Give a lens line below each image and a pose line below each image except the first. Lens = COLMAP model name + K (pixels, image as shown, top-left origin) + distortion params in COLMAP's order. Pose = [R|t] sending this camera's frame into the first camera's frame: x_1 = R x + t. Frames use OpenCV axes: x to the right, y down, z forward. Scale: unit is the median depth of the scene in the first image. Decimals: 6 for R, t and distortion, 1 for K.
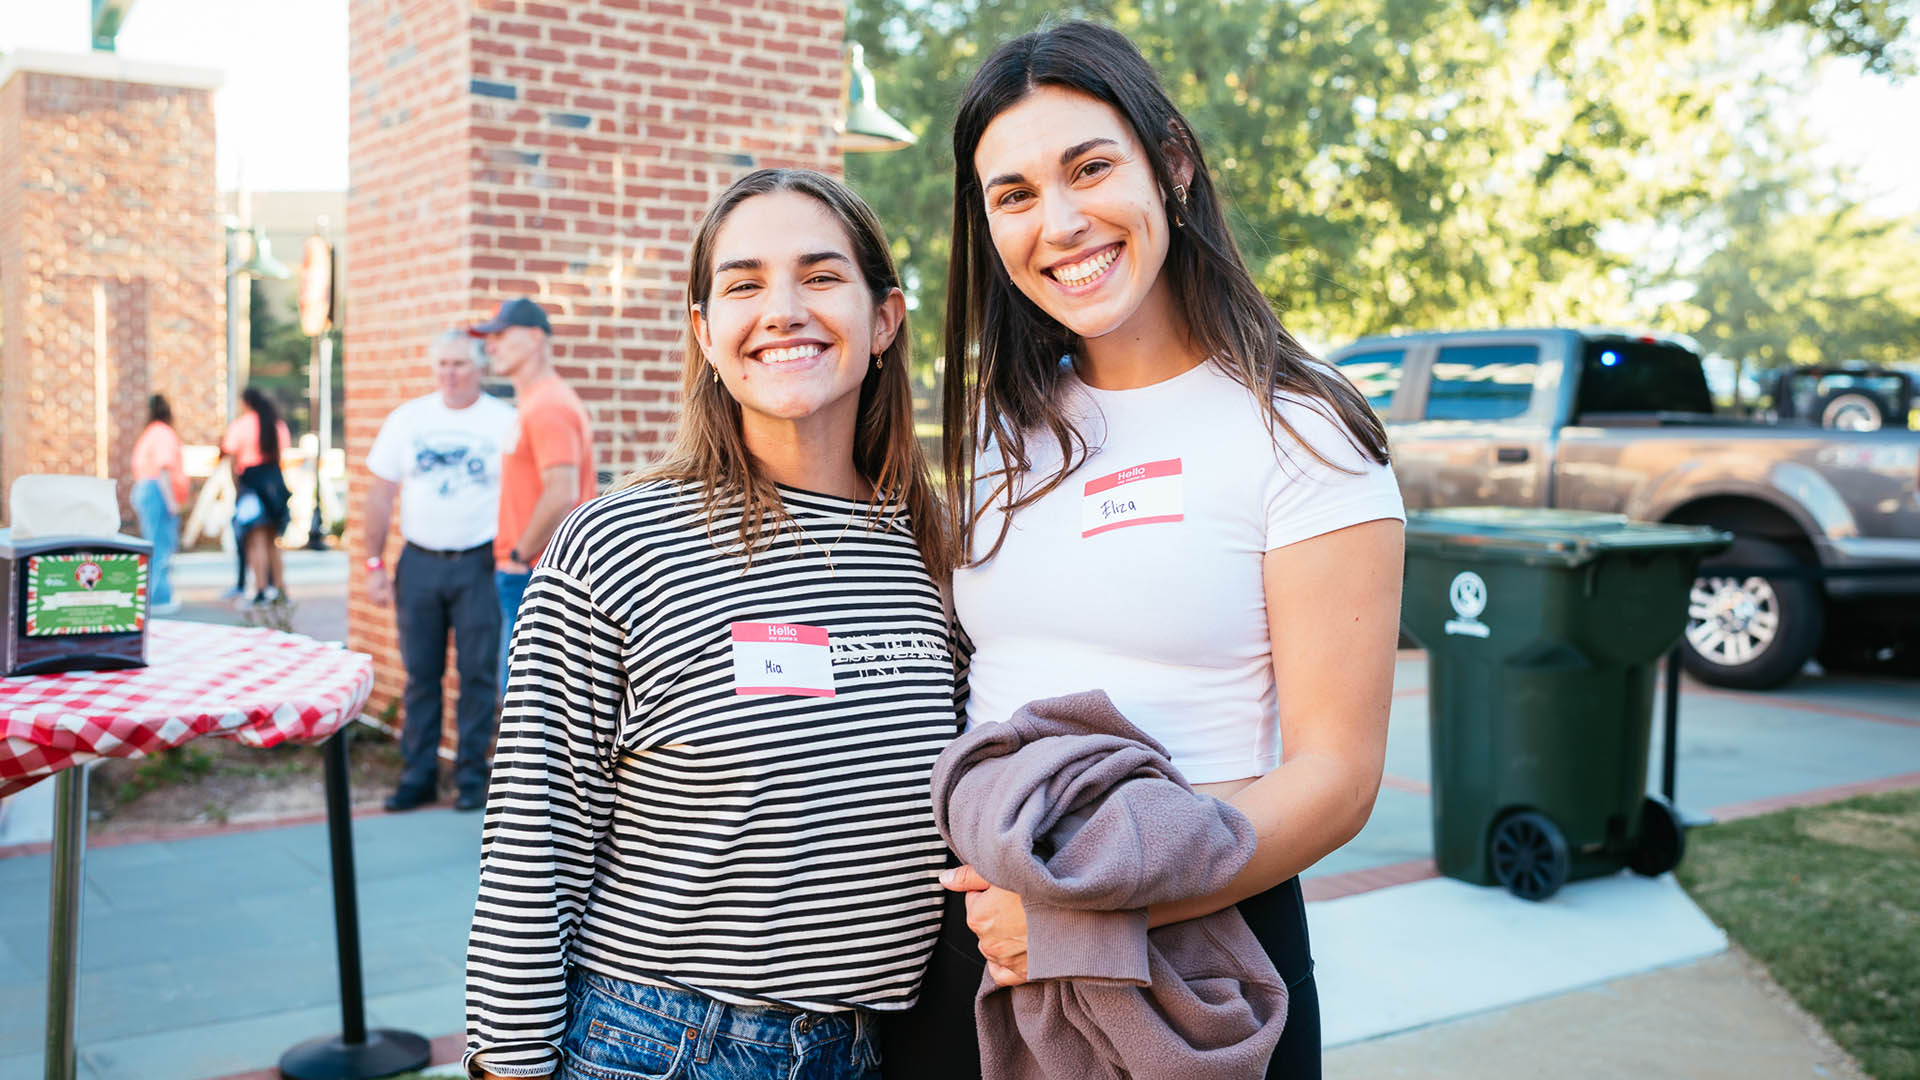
lens RADIAL K [[1922.1, 0, 960.0], [0, 1922.1, 540.0], [0, 0, 1]] dist [-0.007816, 0.017005]
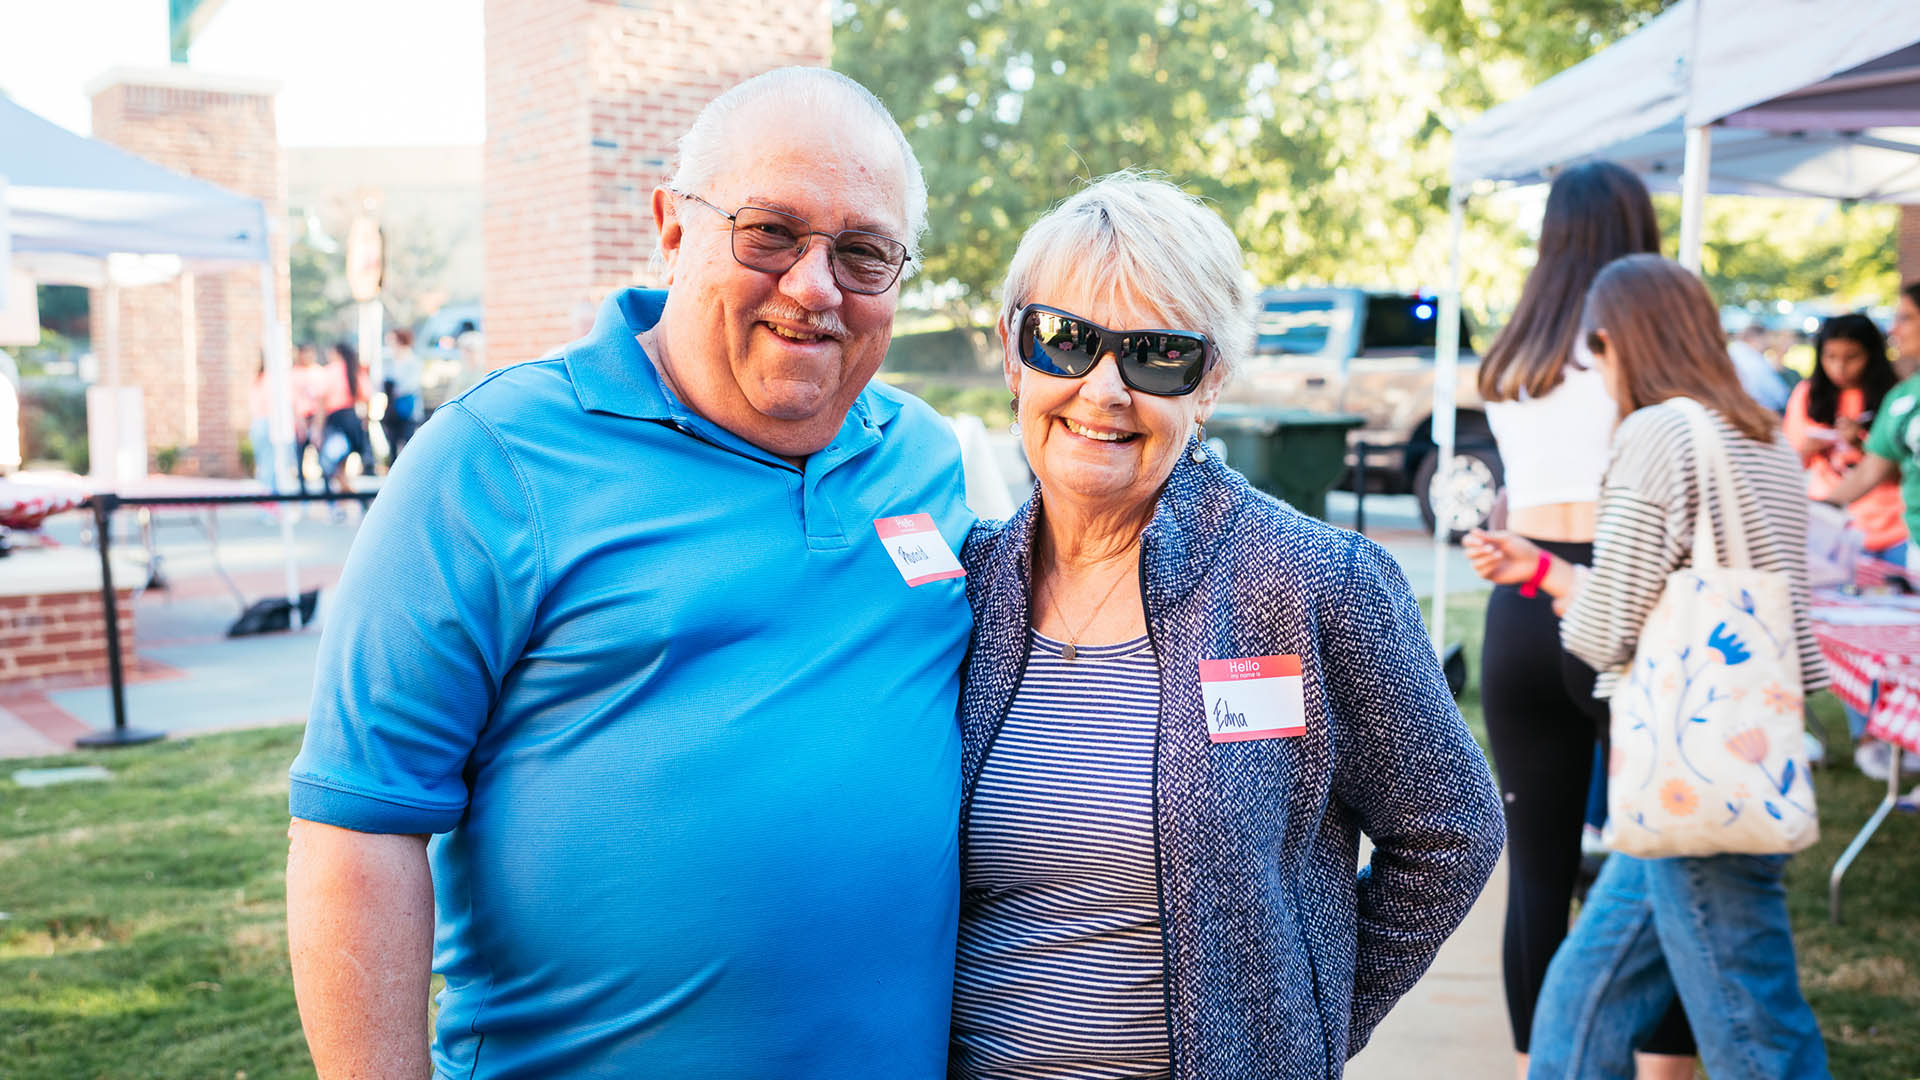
lens RADIAL K [[1959.8, 0, 960.0], [0, 1959.8, 540.0], [0, 0, 1]] dist [-0.004029, -0.003480]
pose [[0.999266, -0.014832, 0.035327, -0.017894], [0.013992, 0.999616, 0.023913, 0.042980], [-0.035668, -0.023401, 0.999090, -0.522620]]
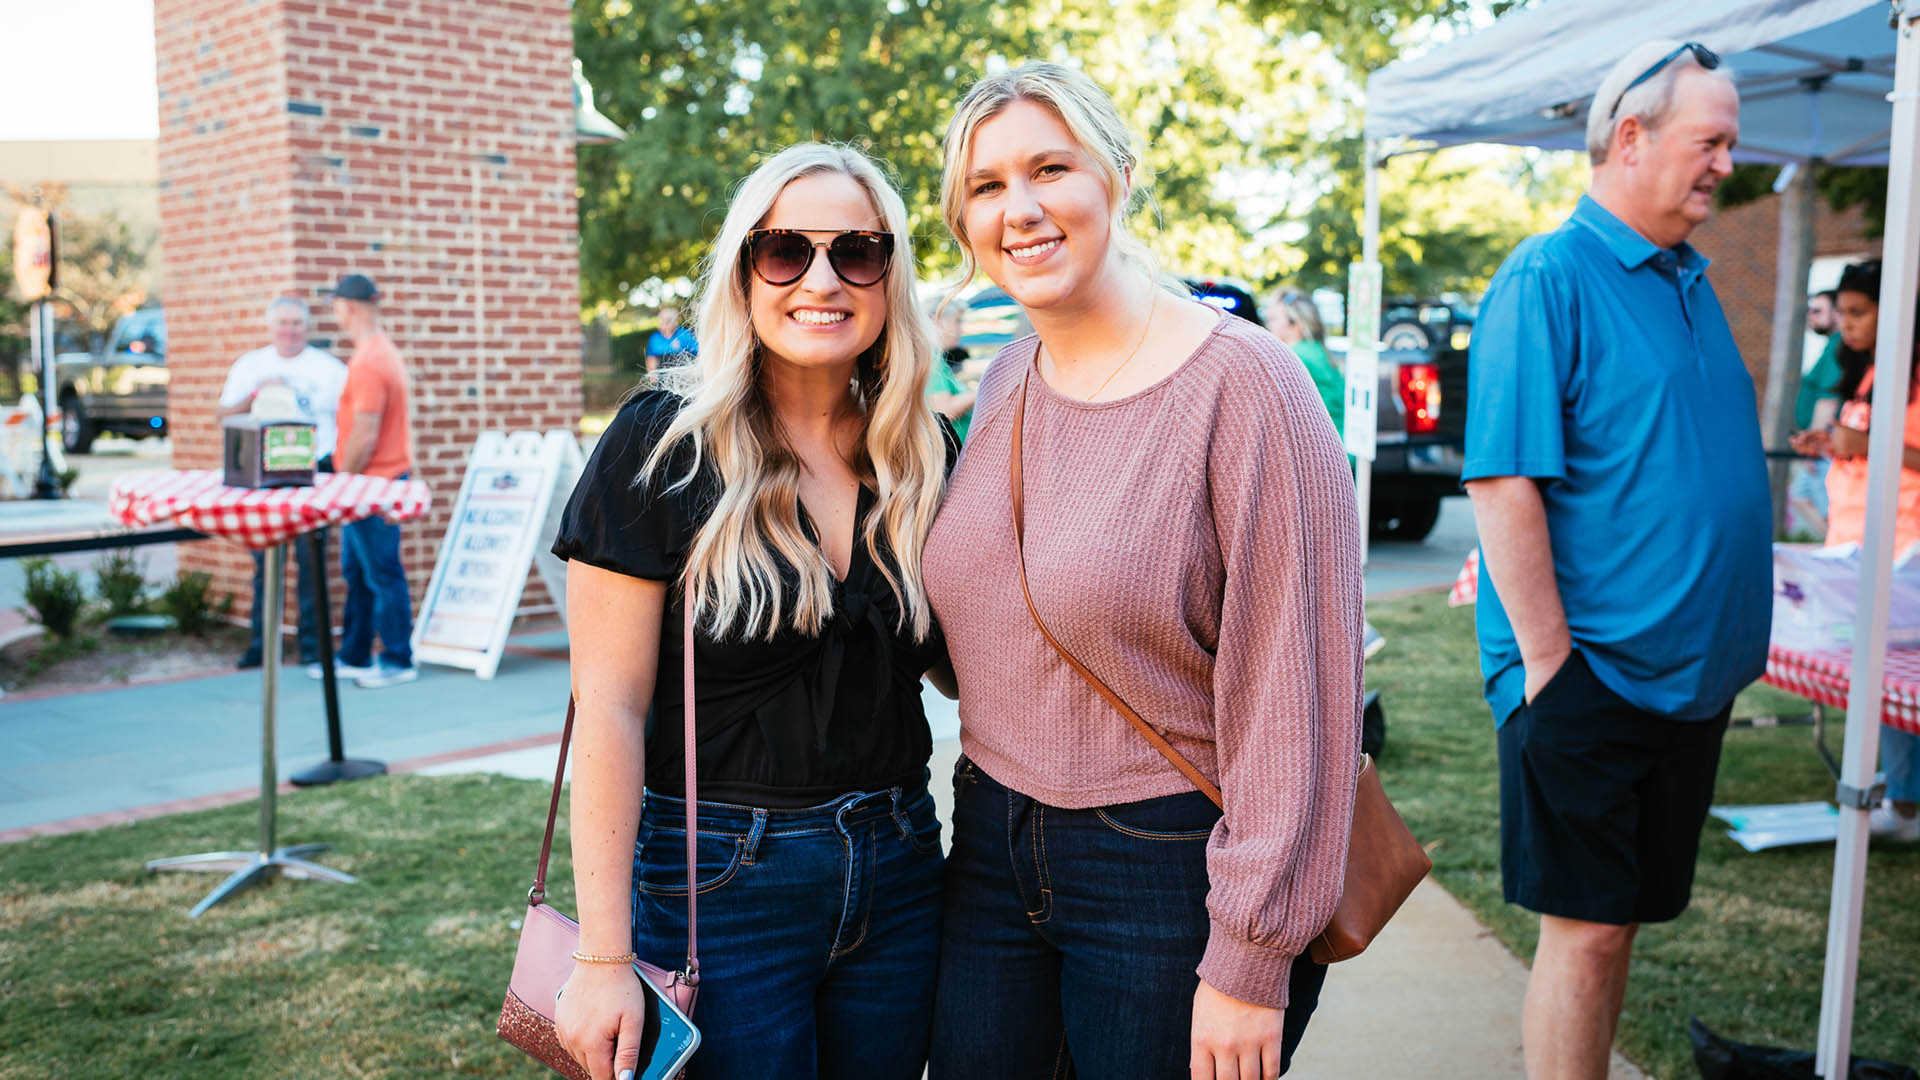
lens RADIAL K [[1922.1, 0, 960.0], [0, 1922.1, 540.0], [0, 0, 1]] dist [-0.007816, 0.017005]
pose [[0.983900, -0.040817, 0.173996, -0.042568], [0.035847, 0.998857, 0.031609, 0.026162], [-0.175087, -0.024863, 0.984239, -0.316063]]
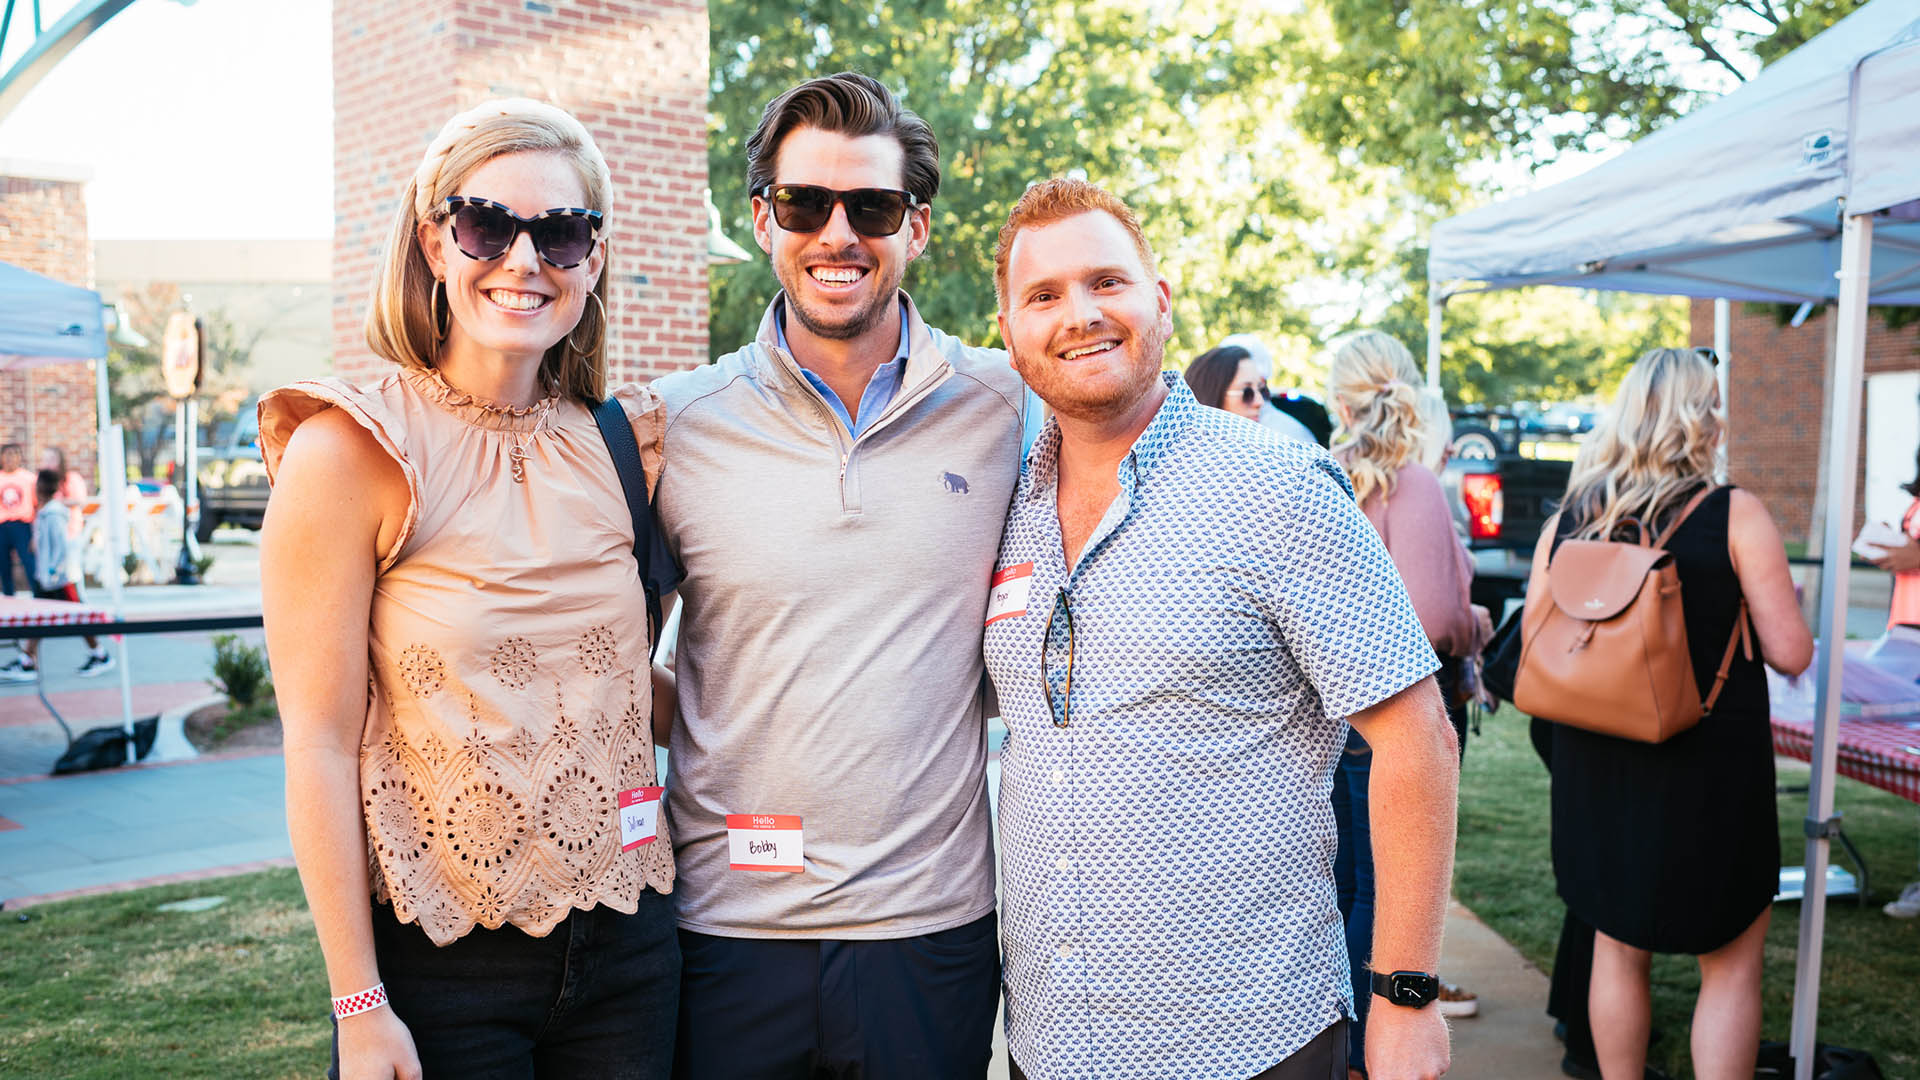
lens RADIAL K [[1918.0, 0, 960.0], [0, 1918.0, 540.0], [0, 0, 1]] dist [-0.002367, 0.005022]
pose [[0.989910, -0.019065, 0.140411, -0.080446], [0.022350, 0.999511, -0.021854, 0.029708], [-0.139926, 0.024771, 0.989852, -0.418971]]
